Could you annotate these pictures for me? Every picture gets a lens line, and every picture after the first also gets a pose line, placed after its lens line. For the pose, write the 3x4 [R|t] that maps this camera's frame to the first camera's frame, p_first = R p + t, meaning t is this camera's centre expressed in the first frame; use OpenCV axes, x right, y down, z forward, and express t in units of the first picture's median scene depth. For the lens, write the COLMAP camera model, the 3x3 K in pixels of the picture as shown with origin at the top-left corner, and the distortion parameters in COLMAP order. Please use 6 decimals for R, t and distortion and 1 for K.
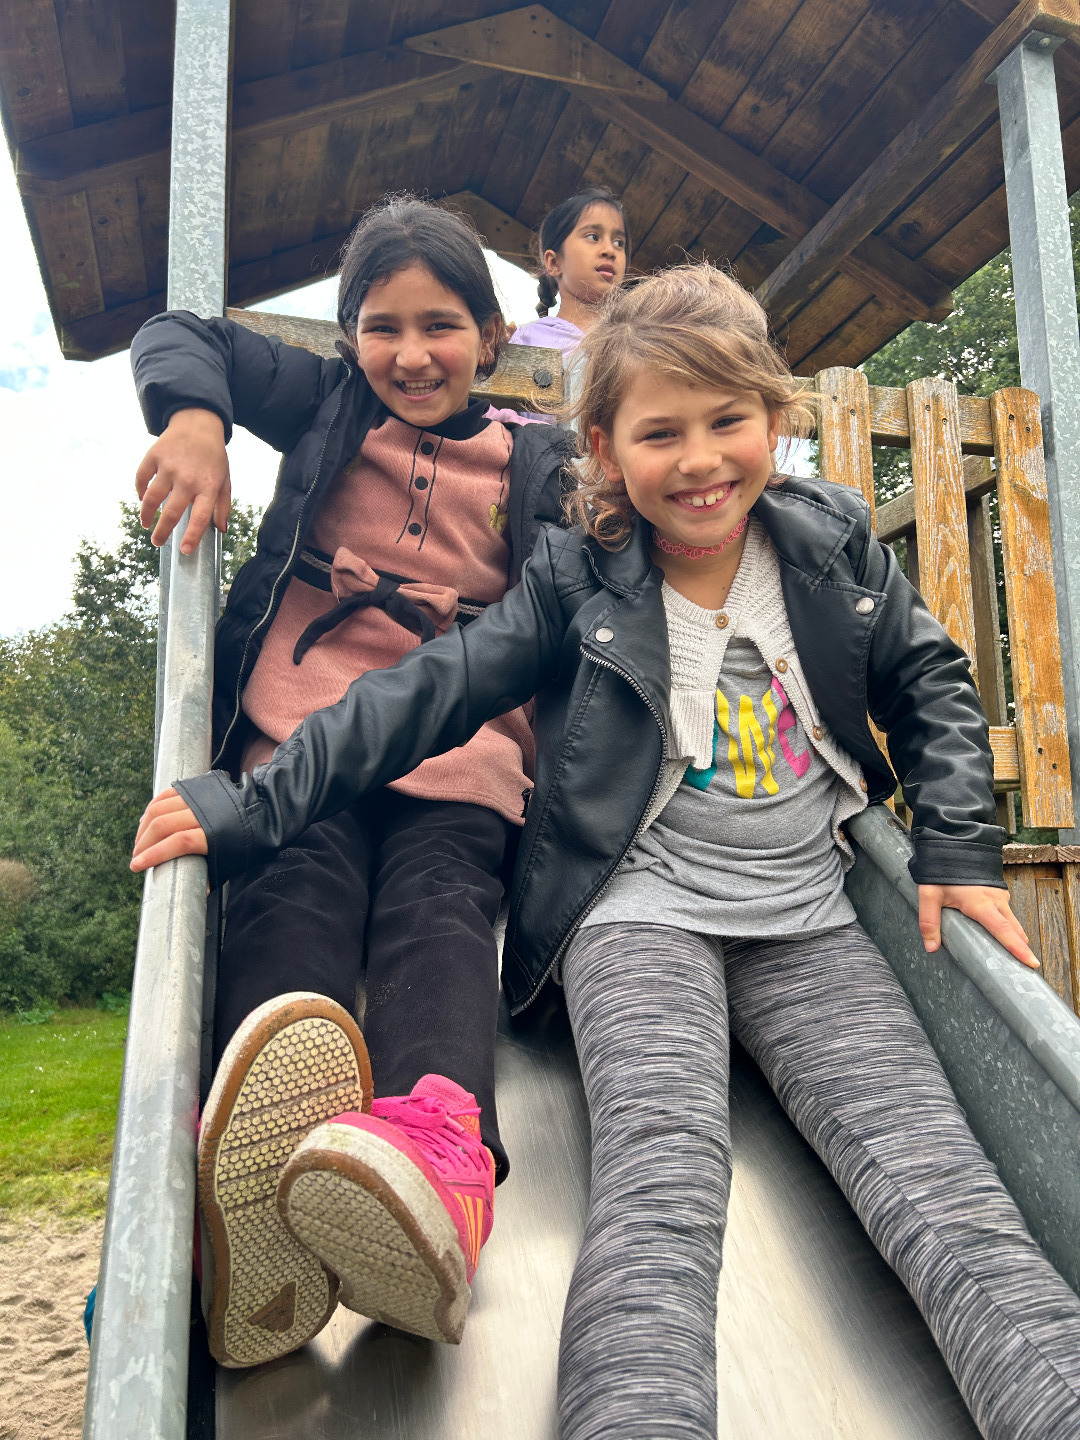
lens RADIAL K [[1045.6, 0, 535.9], [0, 1045.6, 721.0], [0, 0, 1]] dist [0.011584, -0.020411]
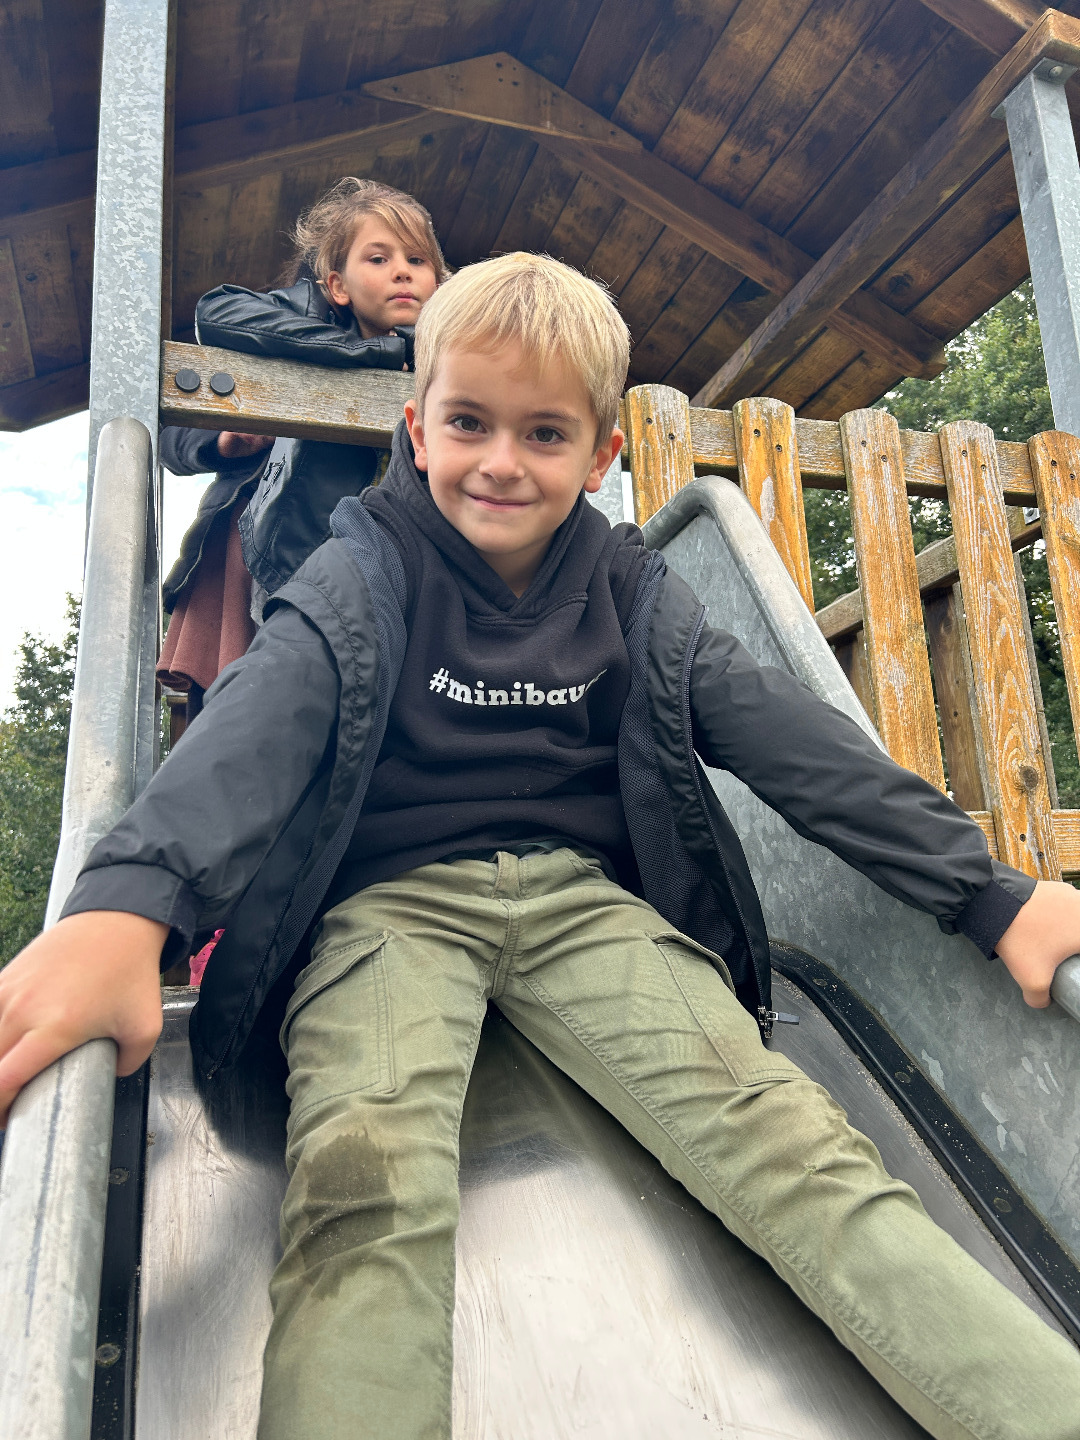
lens RADIAL K [[1045.6, 0, 542.7], [0, 1045.6, 721.2], [0, 0, 1]] dist [0.011584, -0.020411]
pose [[0.998432, -0.026122, 0.049501, -0.026074], [0.029849, 0.996652, -0.076123, -0.010597], [-0.047347, 0.077481, 0.995869, 0.108362]]
